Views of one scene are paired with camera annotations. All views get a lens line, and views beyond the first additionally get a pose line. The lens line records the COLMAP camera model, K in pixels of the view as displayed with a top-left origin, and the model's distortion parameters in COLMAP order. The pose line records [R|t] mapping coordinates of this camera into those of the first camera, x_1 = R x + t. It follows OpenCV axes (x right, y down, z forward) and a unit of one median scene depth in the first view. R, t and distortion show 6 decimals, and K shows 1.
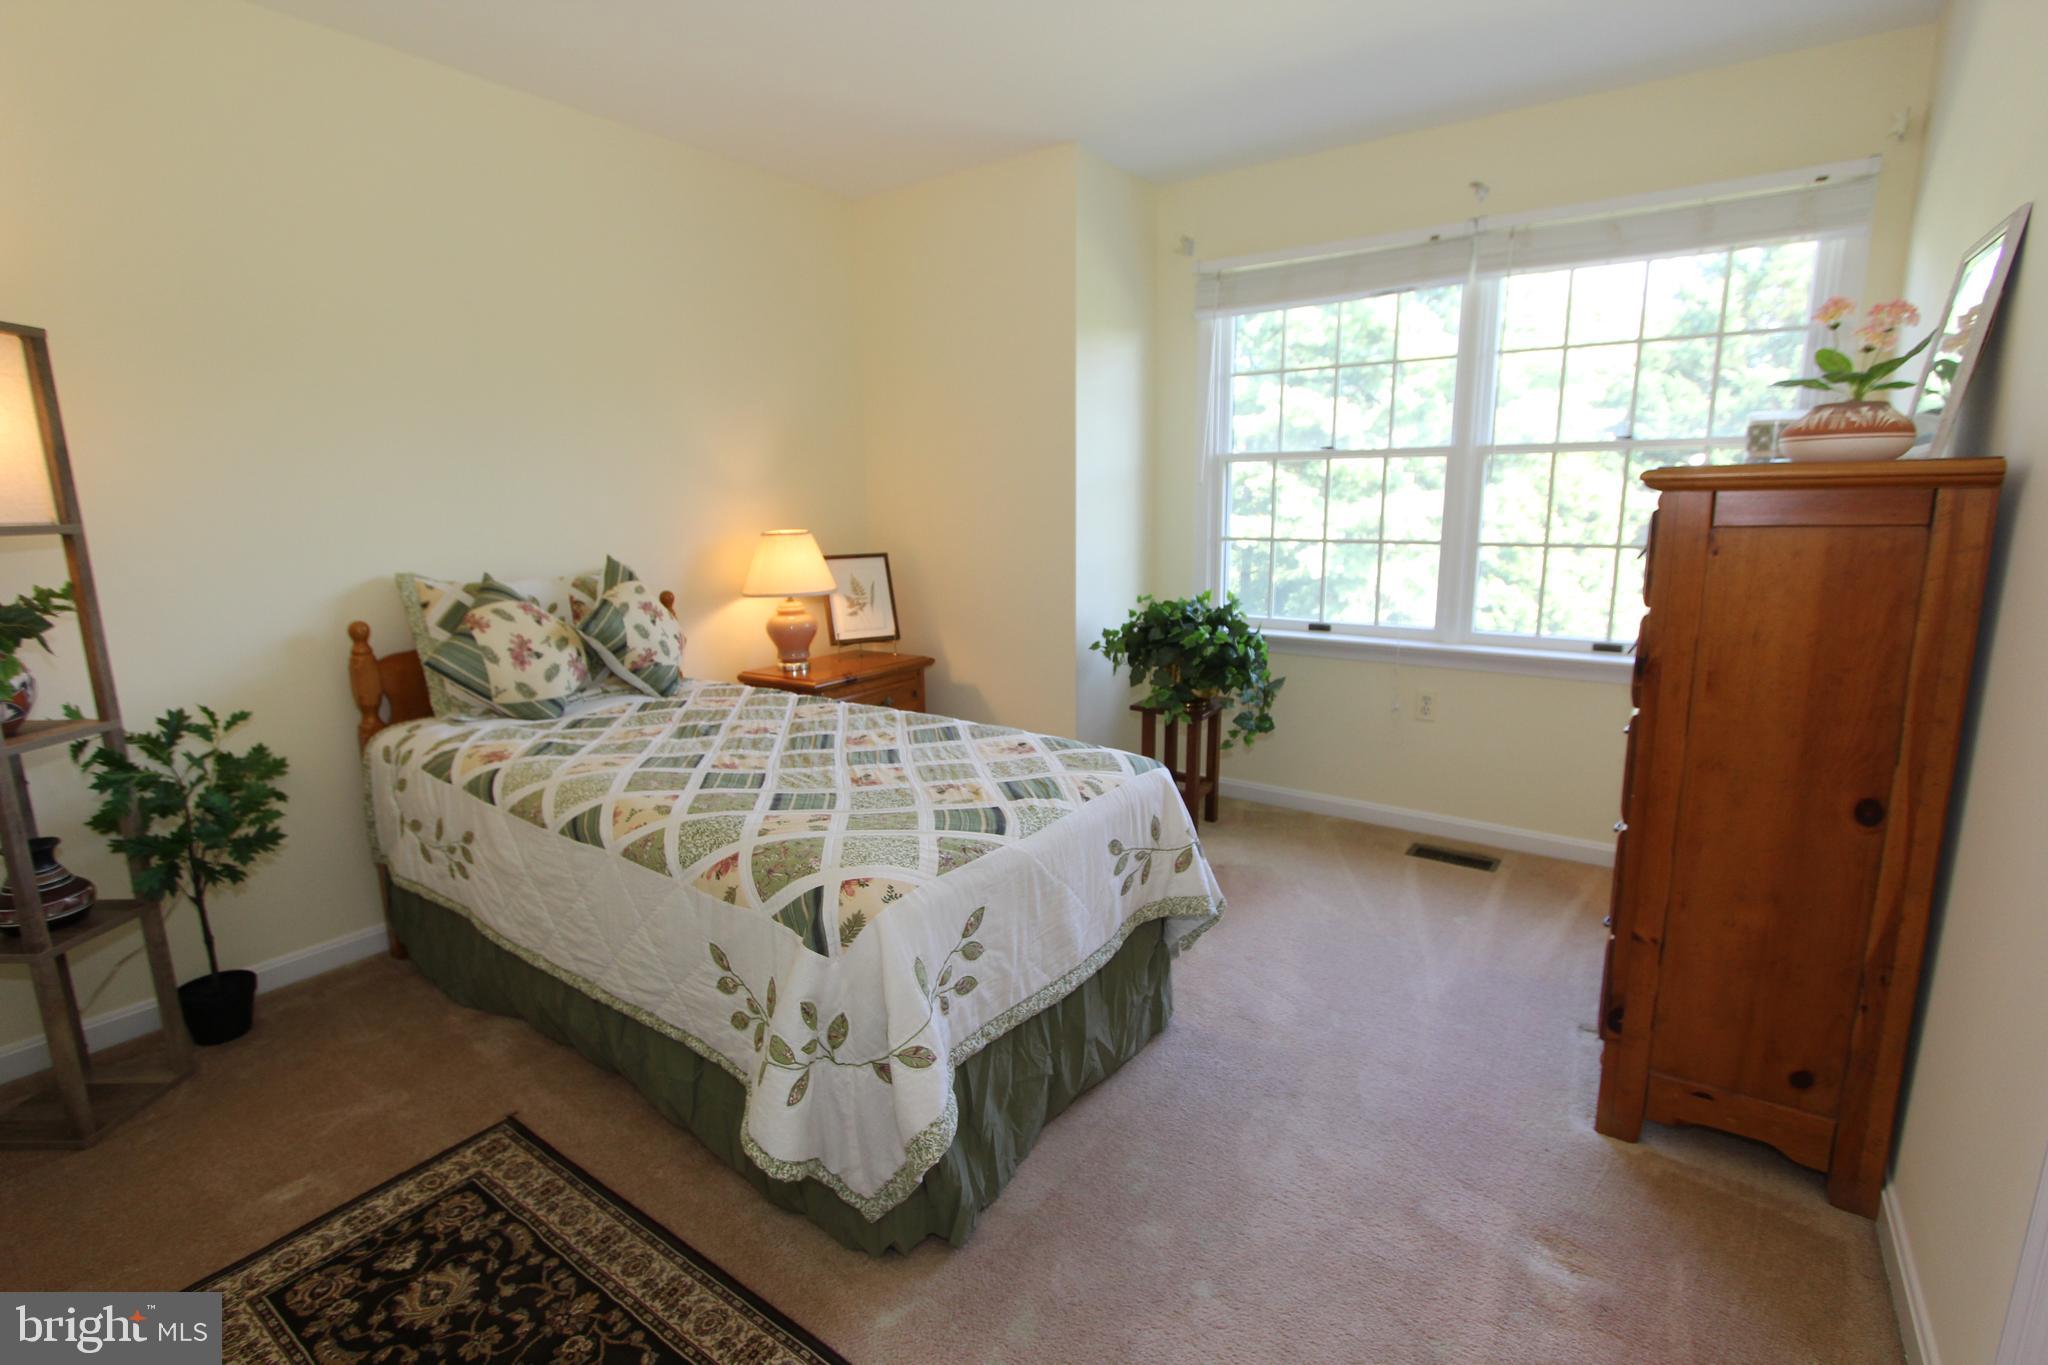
lens RADIAL K [[951.5, 0, 1015.7], [0, 951.5, 692.5], [0, 0, 1]] dist [-0.024817, 0.006724]
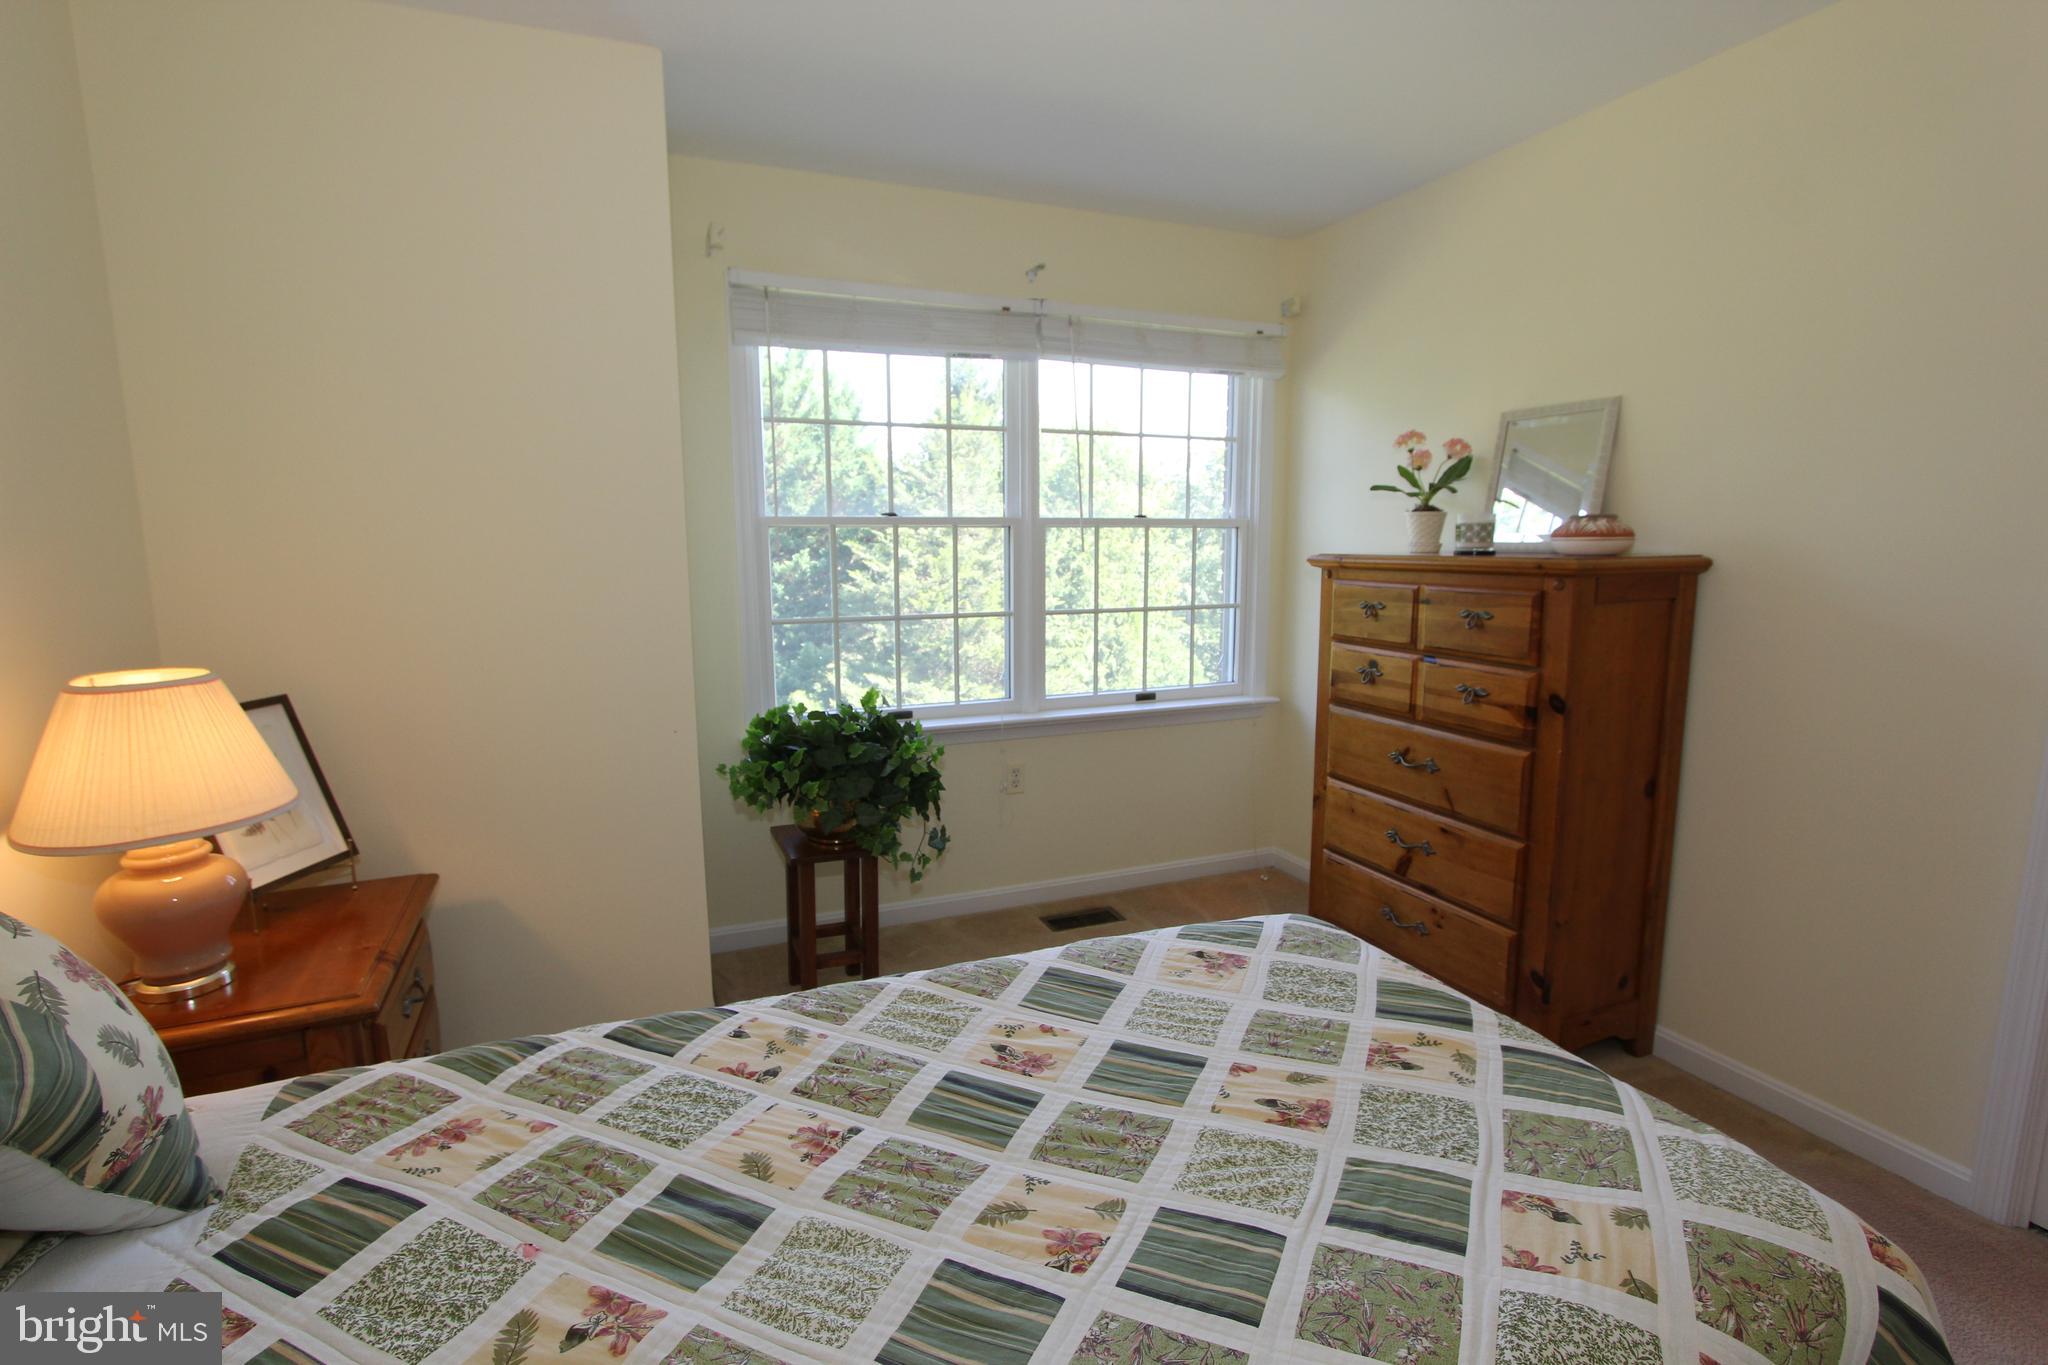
lens RADIAL K [[951.5, 0, 1022.5], [0, 951.5, 689.9], [0, 0, 1]] dist [-0.024817, 0.006724]
pose [[0.525665, -0.123884, 0.841623, -0.436114], [0.167825, 0.984998, 0.040168, -0.129997], [-0.833973, 0.120131, 0.538570, 0.511125]]
